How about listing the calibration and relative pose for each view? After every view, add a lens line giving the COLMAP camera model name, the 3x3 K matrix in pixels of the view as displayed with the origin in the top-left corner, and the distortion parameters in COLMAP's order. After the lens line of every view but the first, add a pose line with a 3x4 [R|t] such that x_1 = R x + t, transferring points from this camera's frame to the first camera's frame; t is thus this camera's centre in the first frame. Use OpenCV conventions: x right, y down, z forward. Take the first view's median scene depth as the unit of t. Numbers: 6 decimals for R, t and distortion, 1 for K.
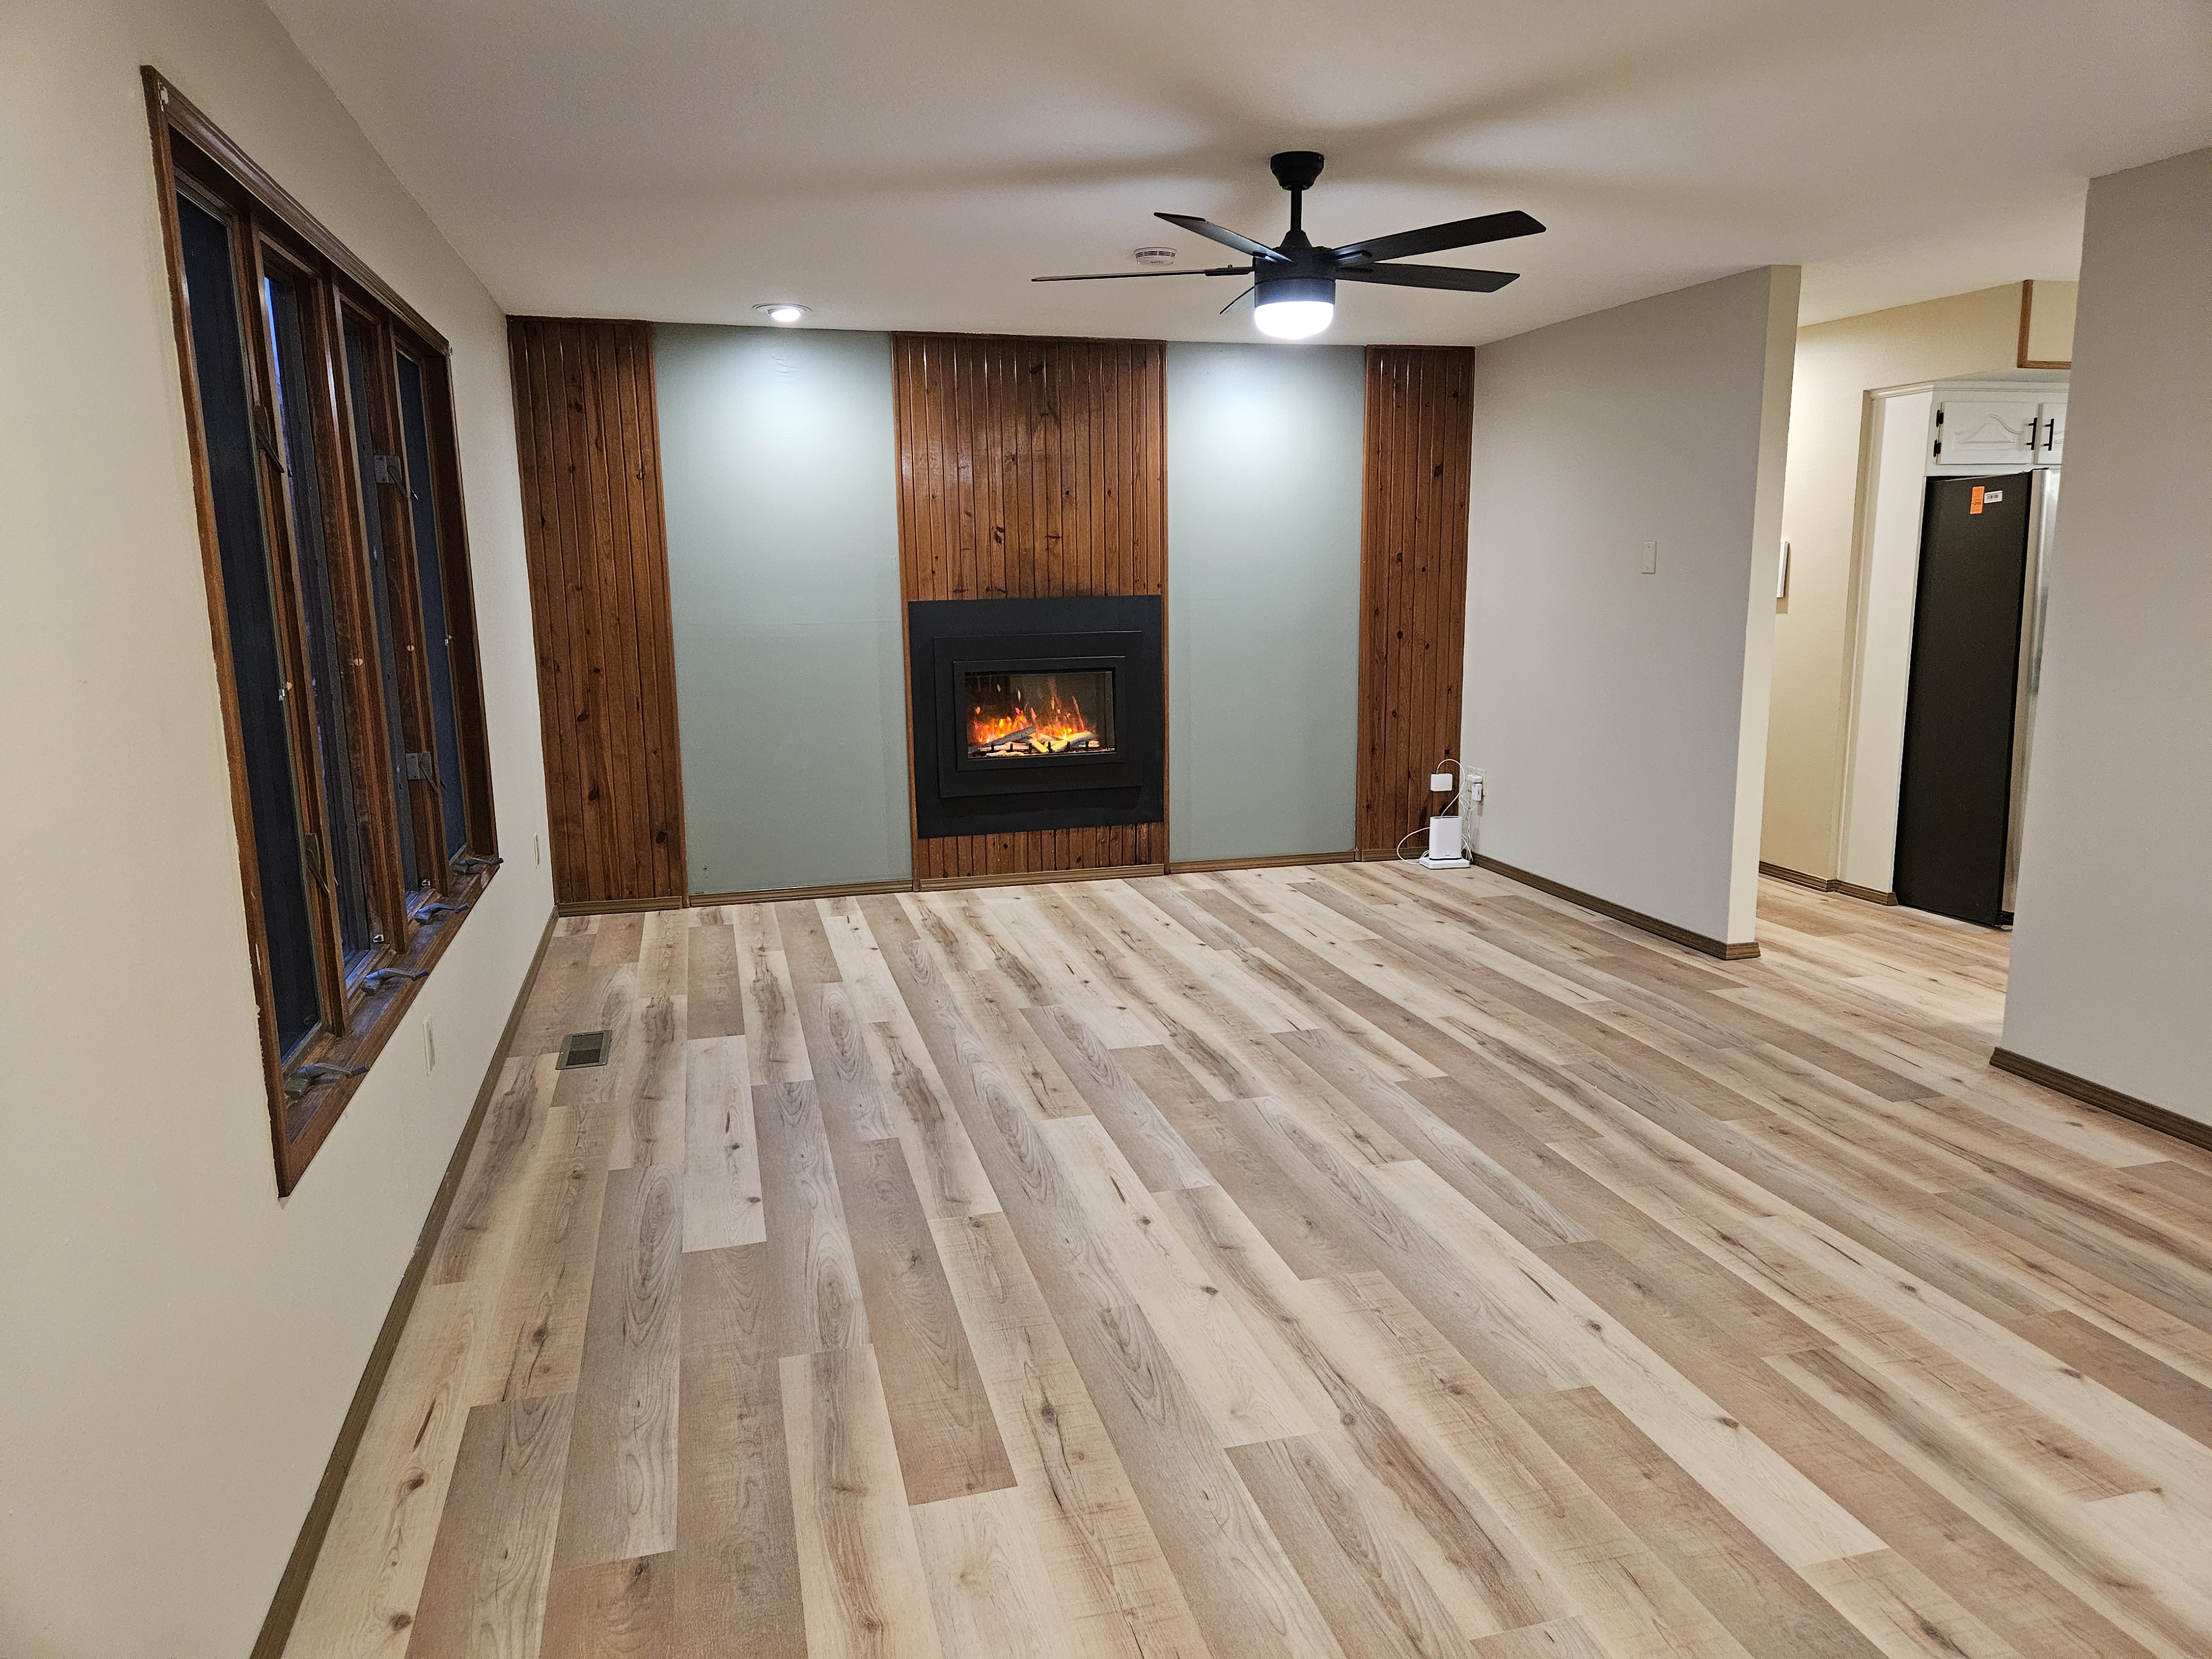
lens RADIAL K [[1479.6, 0, 1114.9], [0, 1479.6, 810.7], [0, 0, 1]] dist [0.077585, -0.063827]
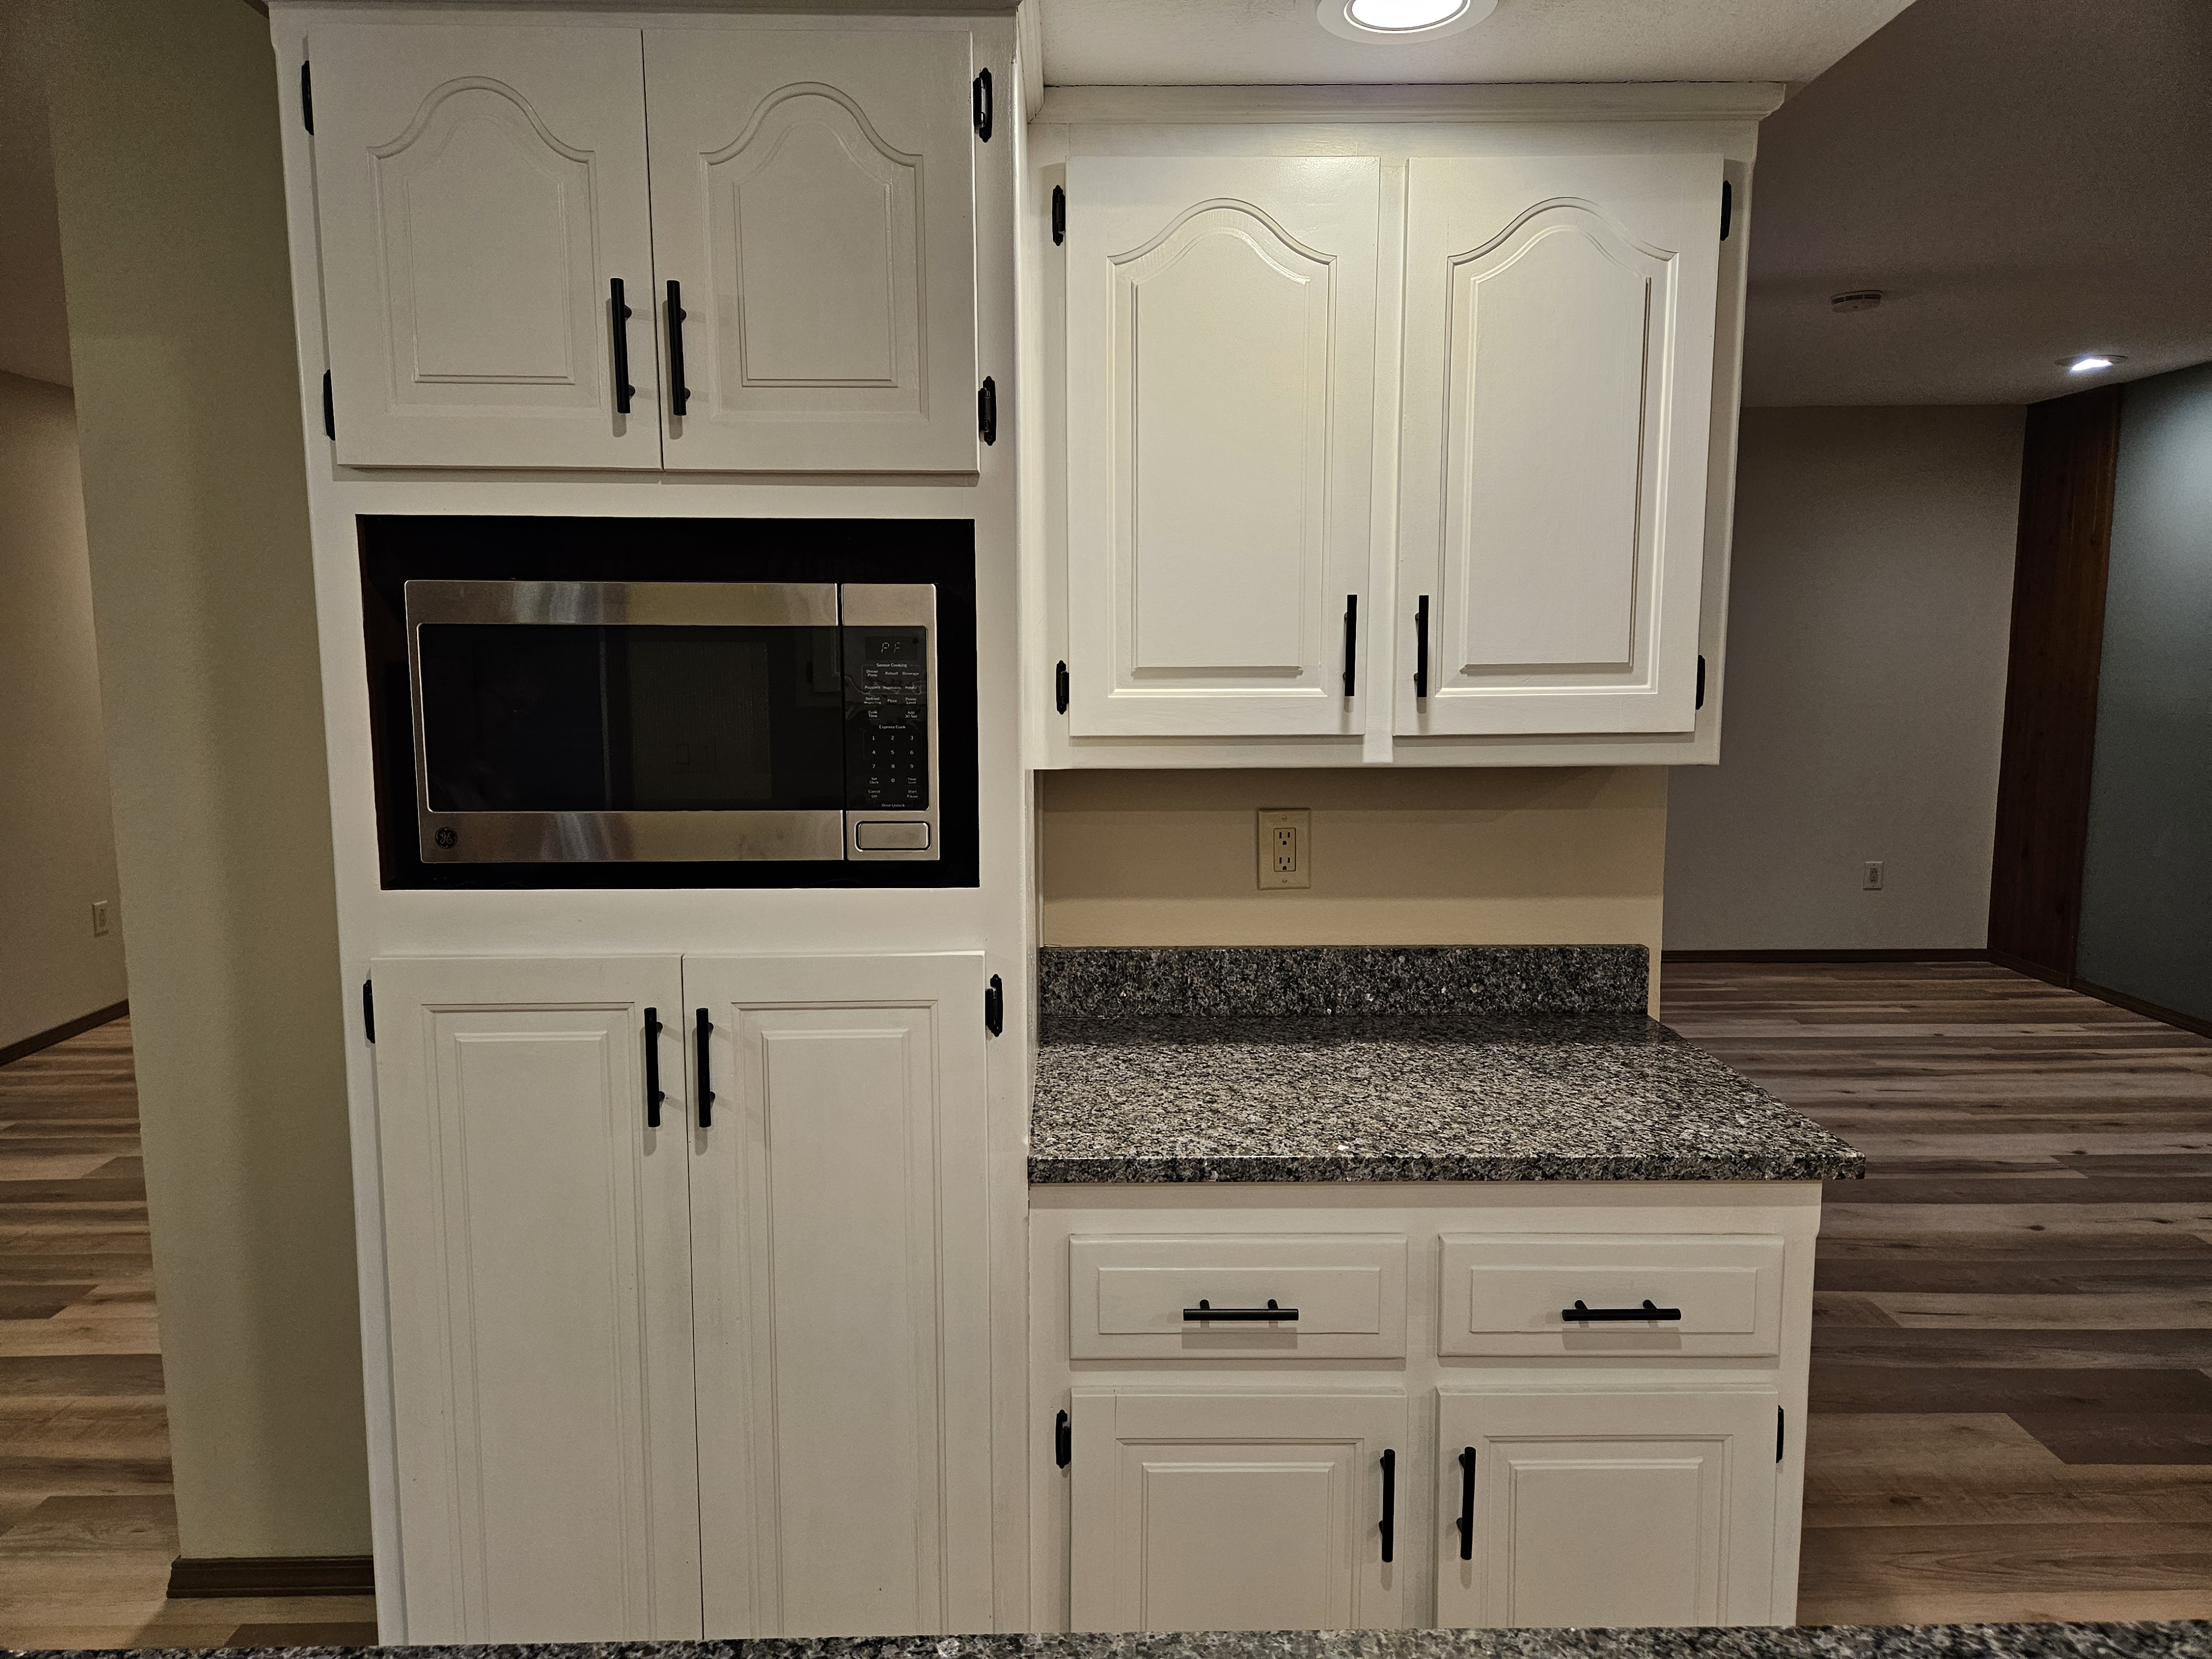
lens RADIAL K [[1479.6, 0, 1086.2], [0, 1479.6, 846.0], [0, 0, 1]] dist [0.077585, -0.063827]
pose [[-0.259902, 0.146808, -0.954410, 1.006468], [-0.159965, 0.968174, 0.192486, -0.139725], [0.952293, 0.202700, -0.228146, 0.772635]]
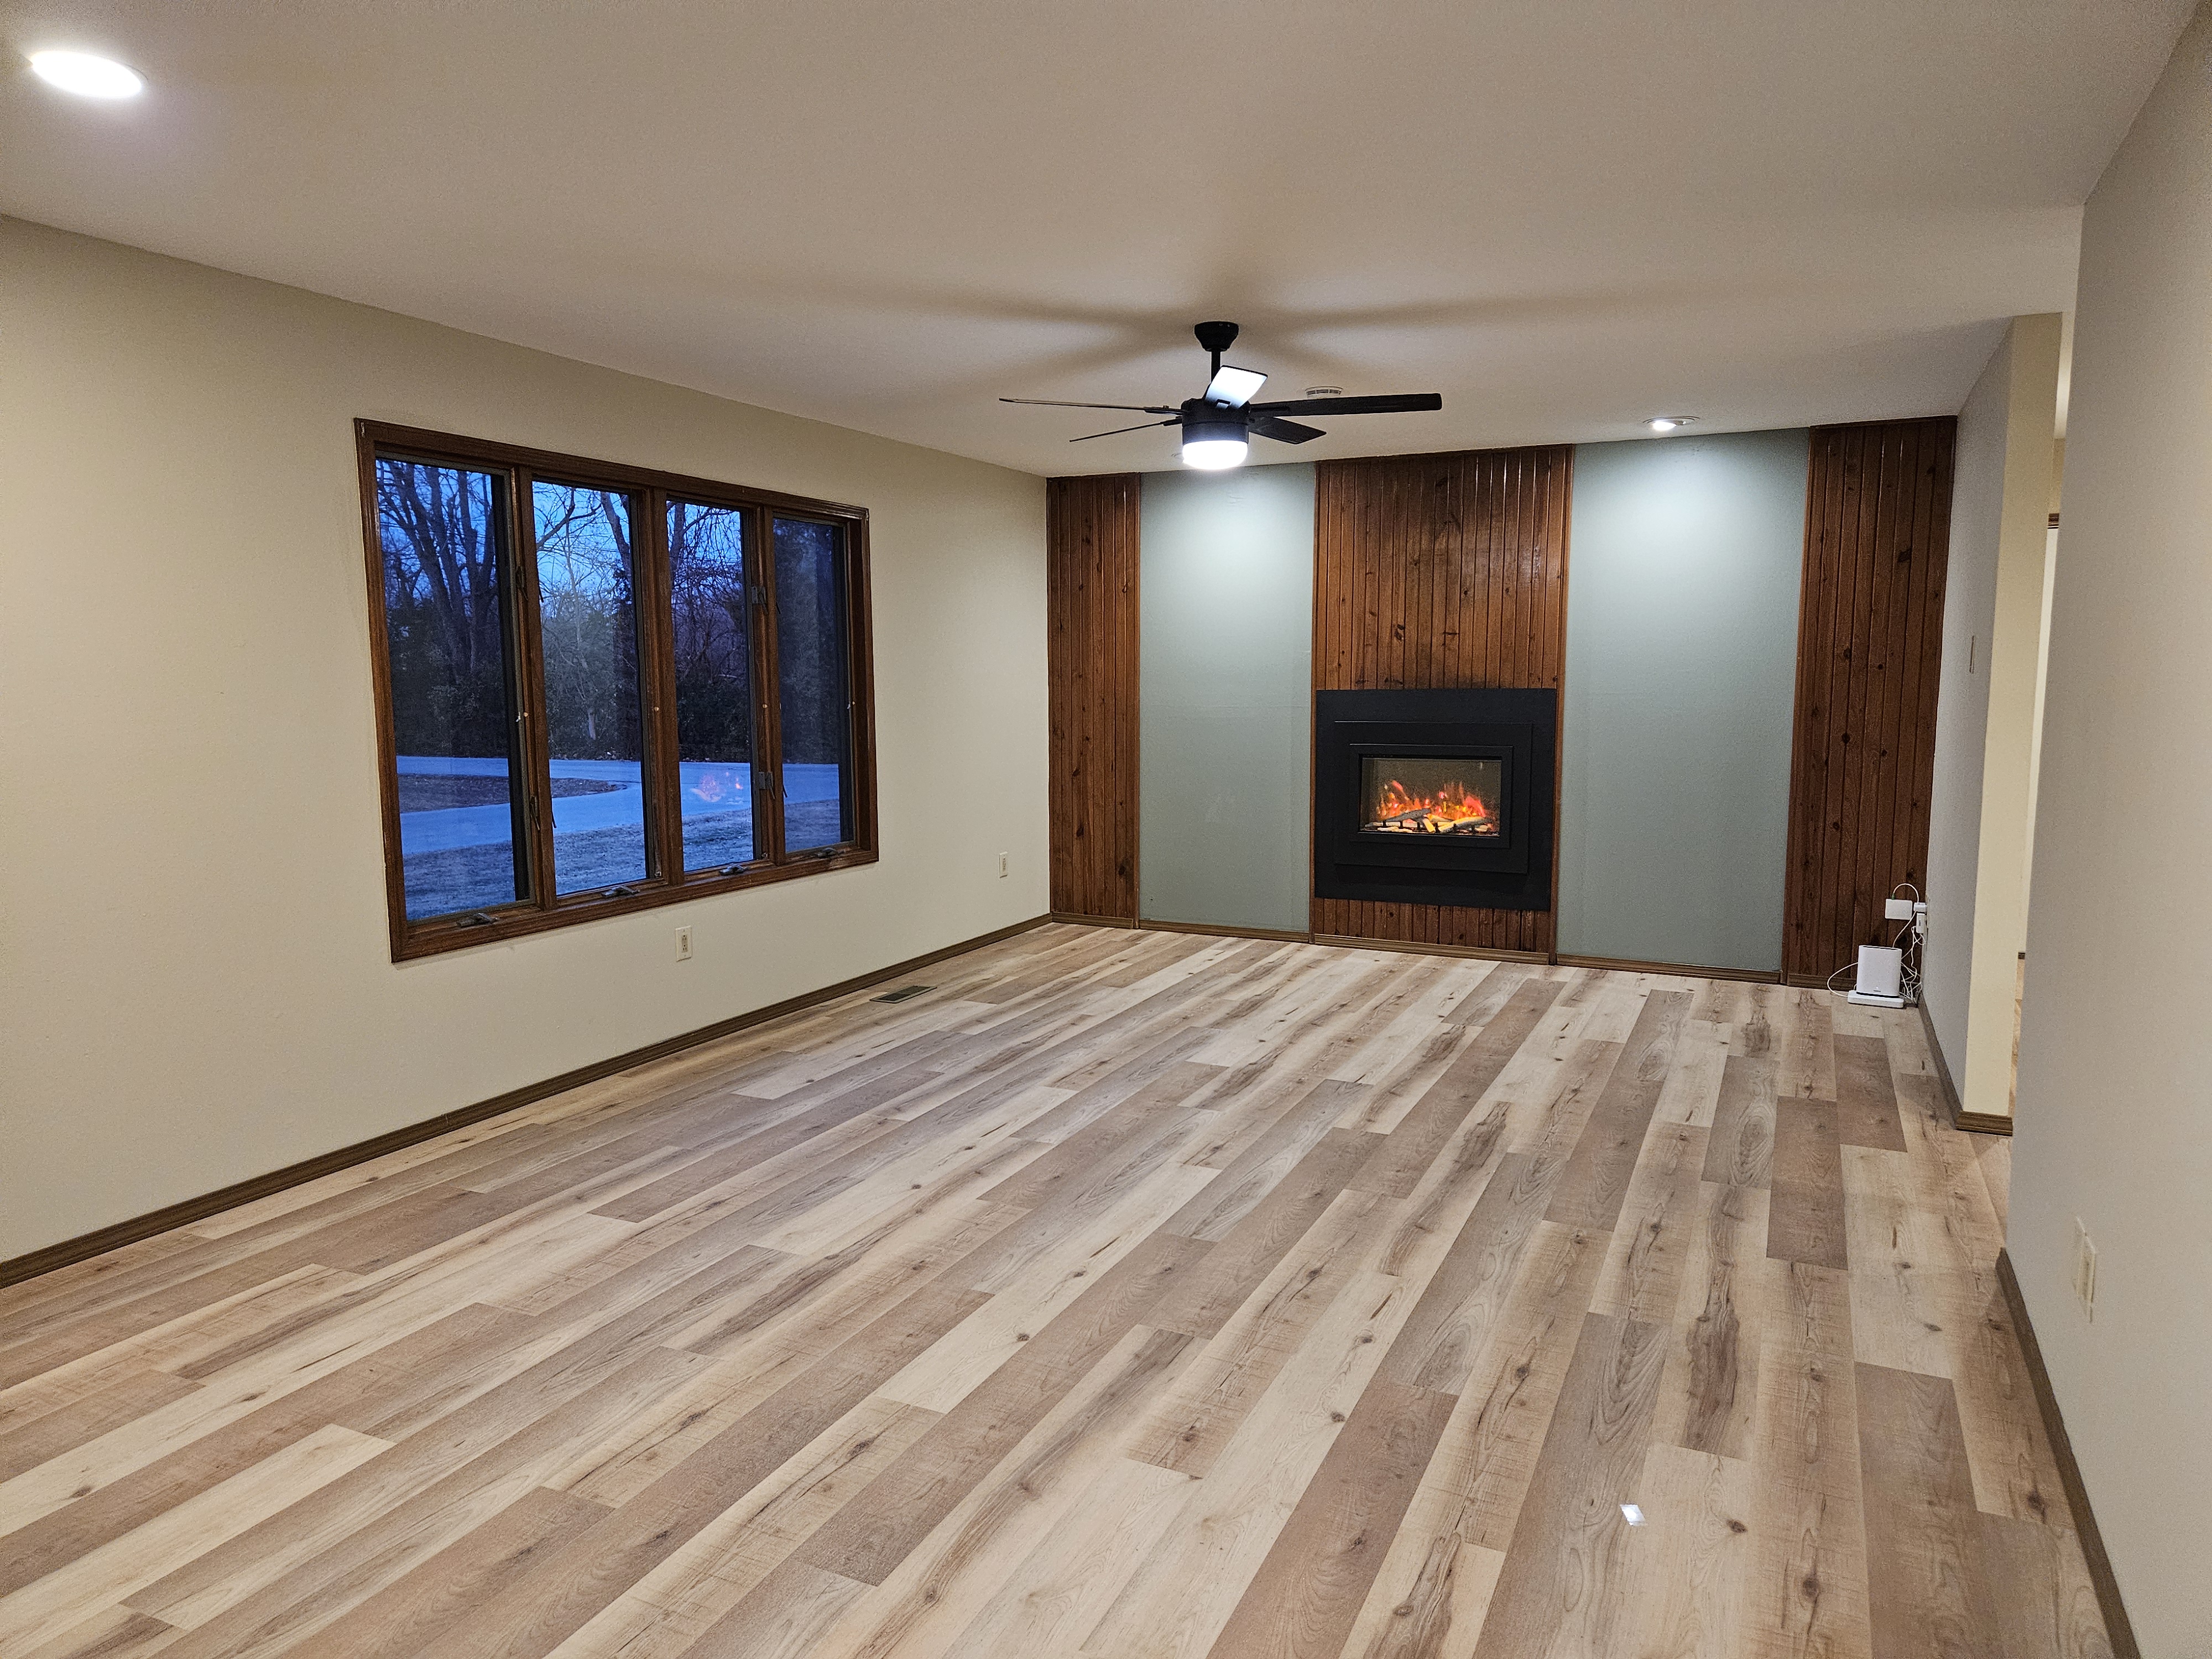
lens RADIAL K [[1479.6, 0, 1111.9], [0, 1479.6, 830.8], [0, 0, 1]] dist [0.077585, -0.063827]
pose [[0.756176, 0.082271, -0.649176, 0.639447], [-0.116666, 0.993121, -0.010035, -0.003070], [0.643884, 0.083325, 0.760572, 0.039313]]
